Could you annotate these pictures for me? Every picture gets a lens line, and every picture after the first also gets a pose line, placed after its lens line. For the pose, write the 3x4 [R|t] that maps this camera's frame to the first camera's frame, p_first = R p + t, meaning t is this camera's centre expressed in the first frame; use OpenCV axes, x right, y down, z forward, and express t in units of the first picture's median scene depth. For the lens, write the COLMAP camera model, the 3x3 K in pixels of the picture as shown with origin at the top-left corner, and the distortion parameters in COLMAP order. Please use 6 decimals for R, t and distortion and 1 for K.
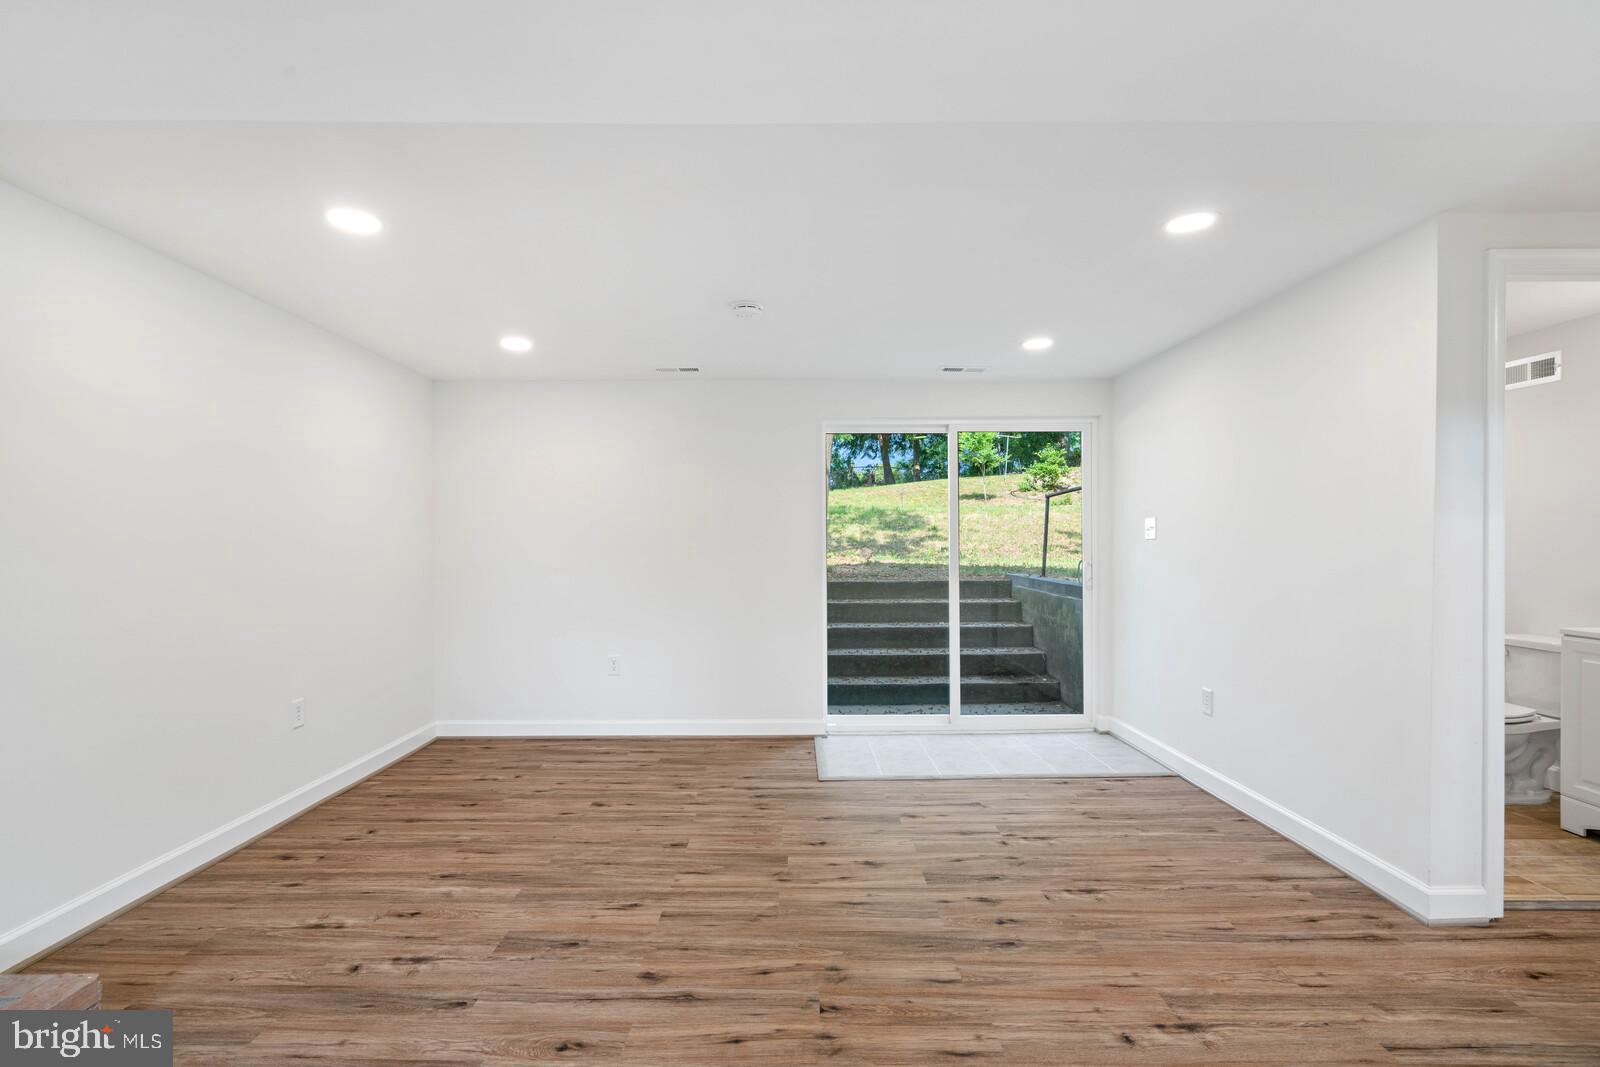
lens RADIAL K [[737.2, 0, 794.2], [0, 737.2, 541.5], [0, 0, 1]] dist [-0.007874, 0.000972]
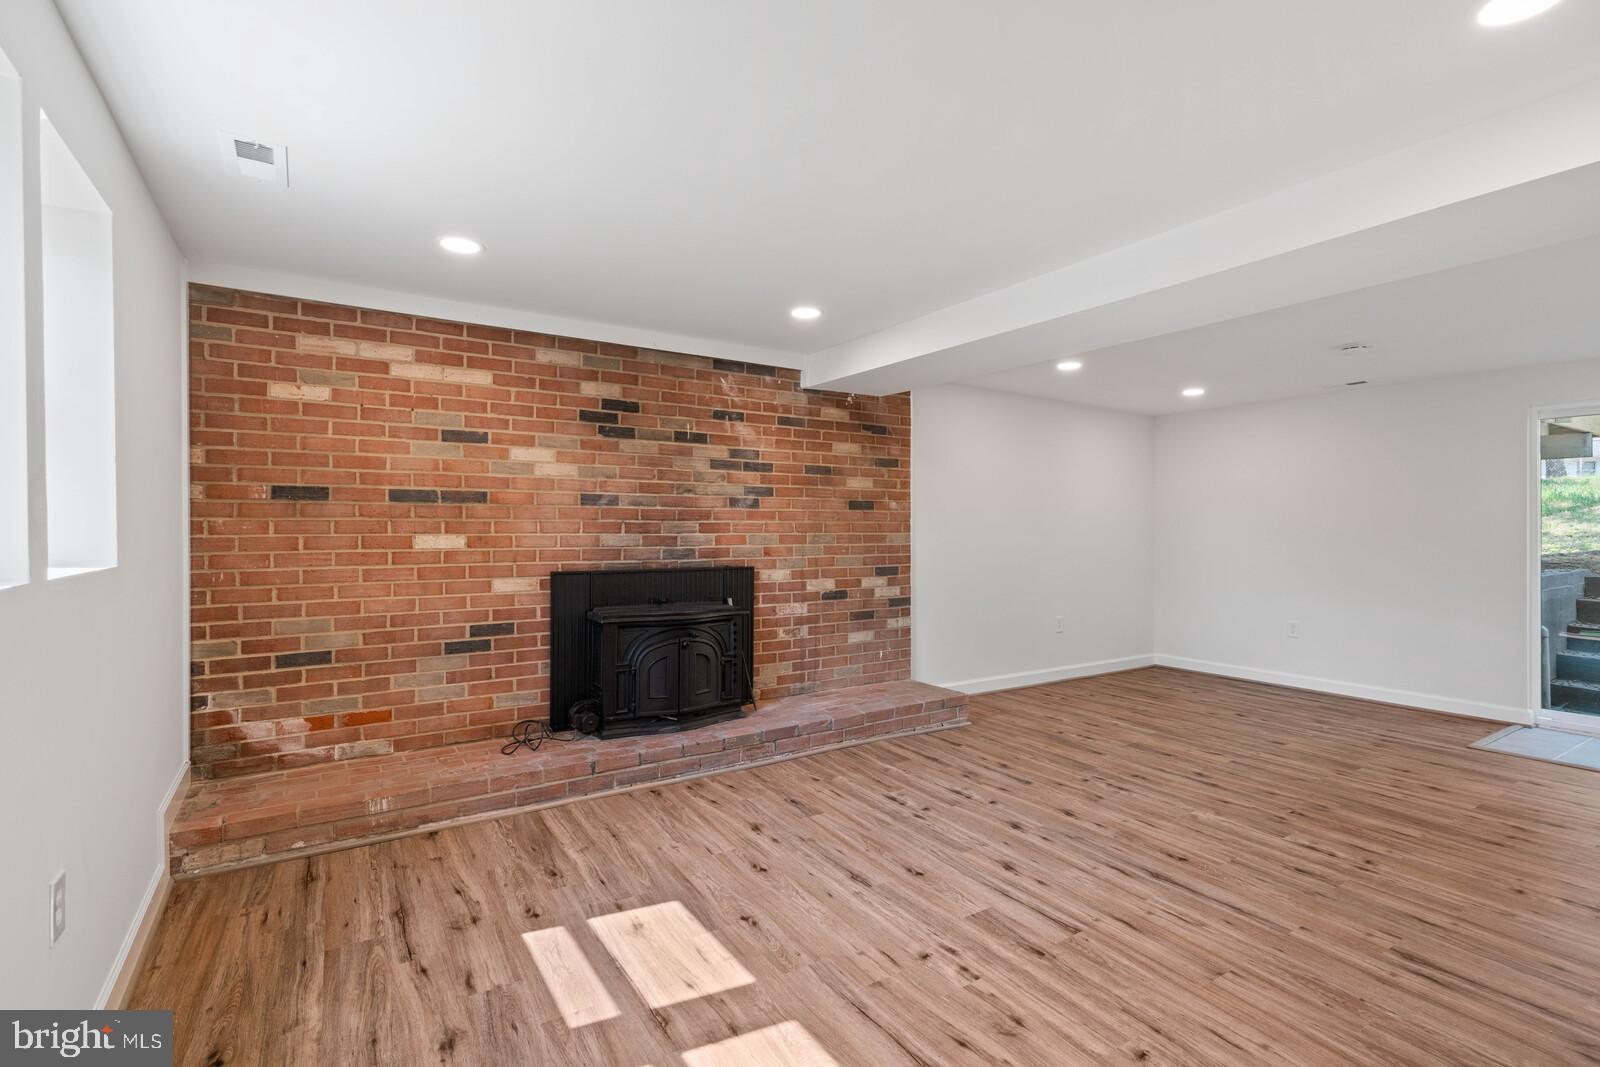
lens RADIAL K [[737.2, 0, 806.0], [0, 737.2, 527.8], [0, 0, 1]] dist [-0.007874, 0.000972]
pose [[0.540138, 0.003192, -0.841571, 0.653618], [-0.002699, 0.999994, 0.002060, 0.005629], [0.841572, 0.001159, 0.540143, -0.624003]]
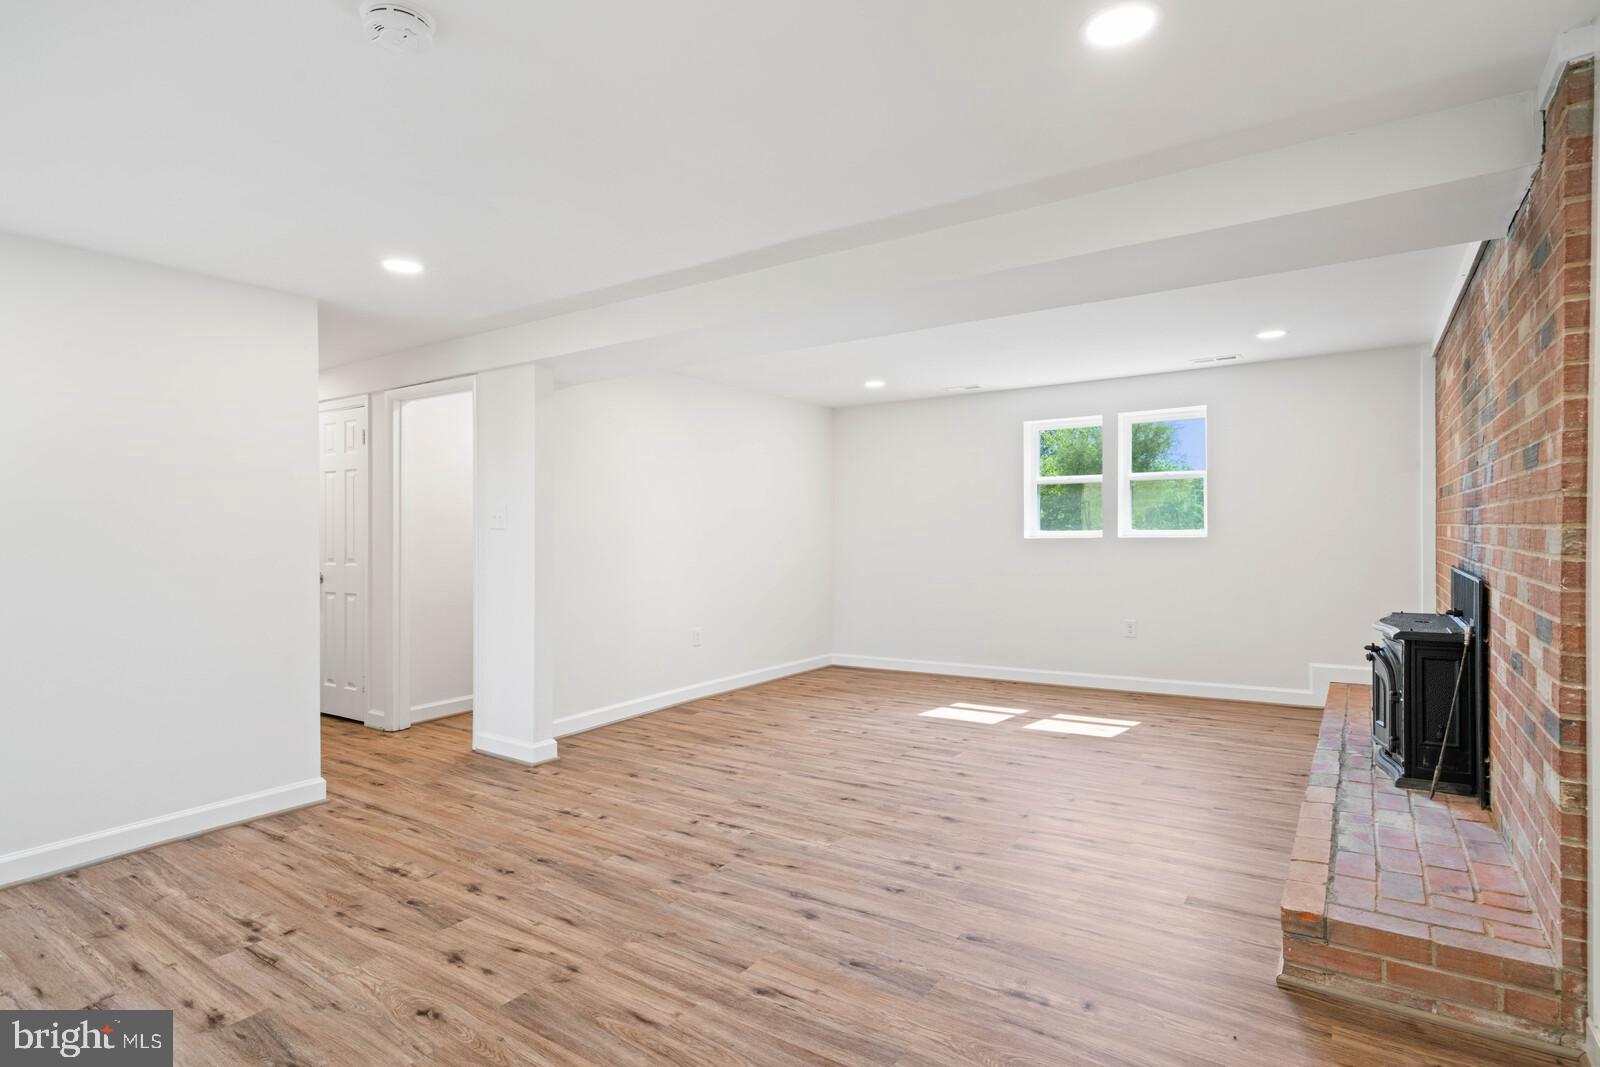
lens RADIAL K [[837.8, 0, 790.7], [0, 837.8, 533.3], [0, 0, 1]] dist [0.000903, 0.000876]
pose [[-0.813510, 0.011831, 0.581431, -0.773266], [0.014473, 0.999895, -0.000096, 0.020020], [-0.581371, 0.008337, -0.813596, 1.729921]]
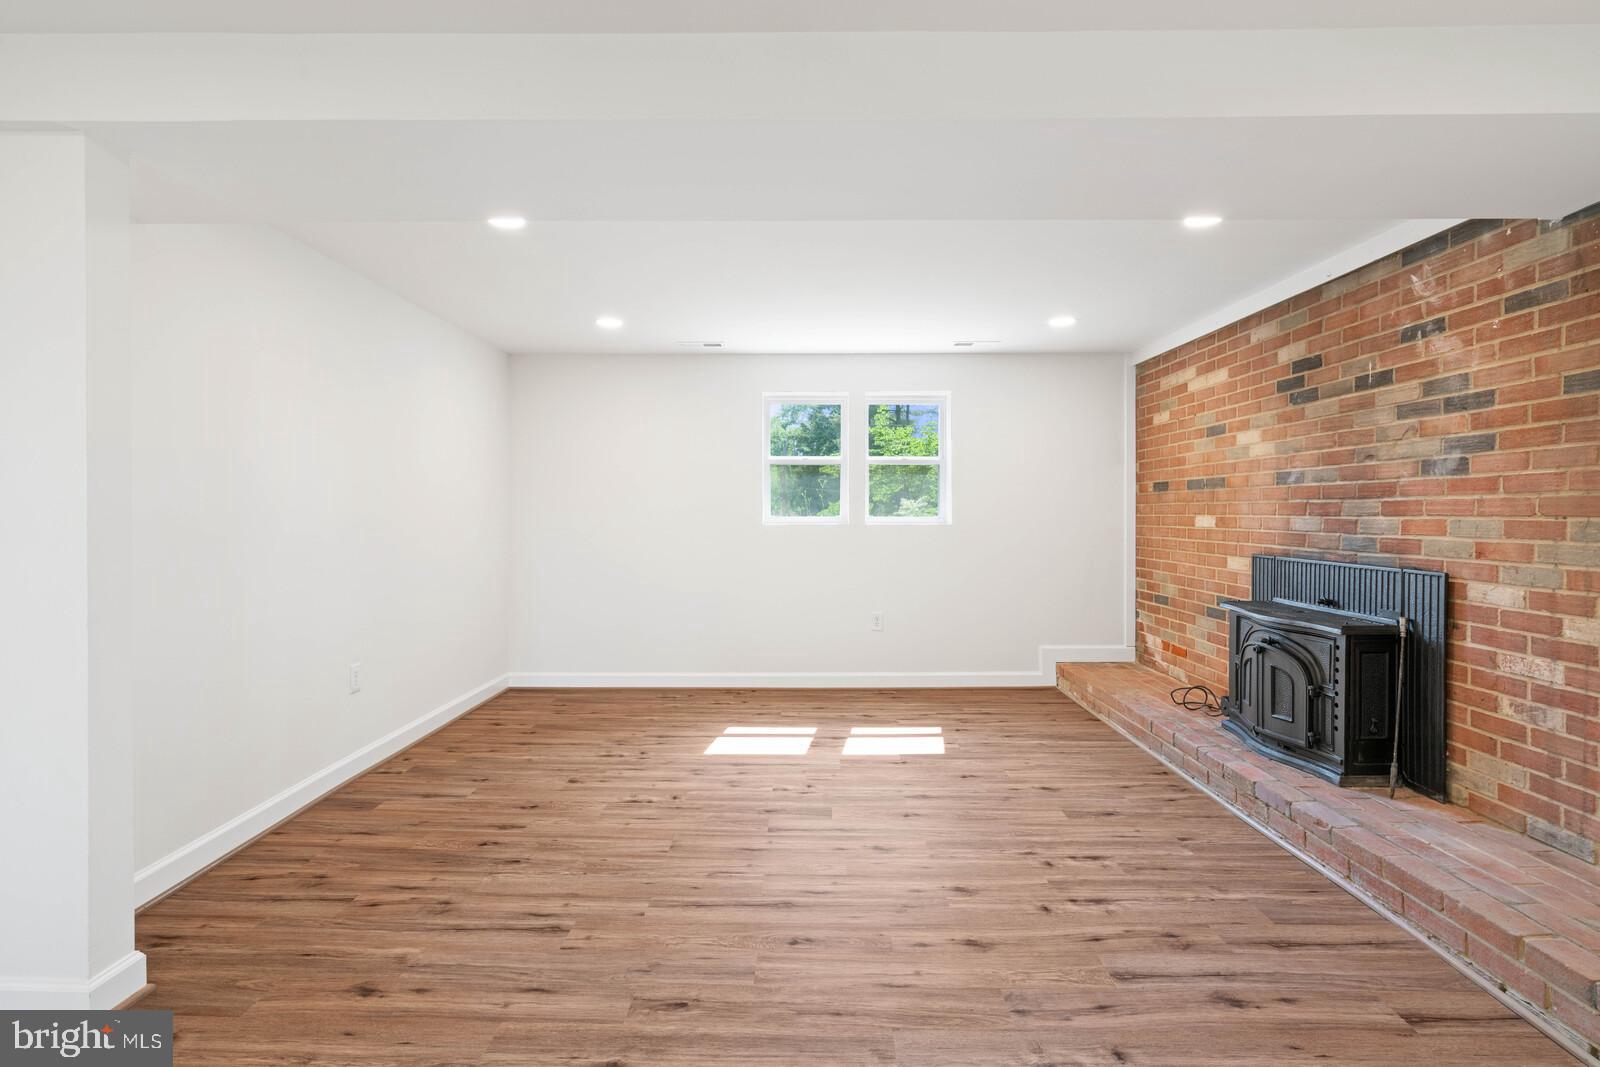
lens RADIAL K [[780.4, 0, 783.6], [0, 780.4, 536.3], [0, 0, 1]] dist [-0.000271, 0.002300]
pose [[-0.999293, 0.003685, 0.037426, 0.012049], [0.004849, 0.999505, 0.031073, 0.010427], [-0.037293, 0.031233, -0.998816, 1.319557]]
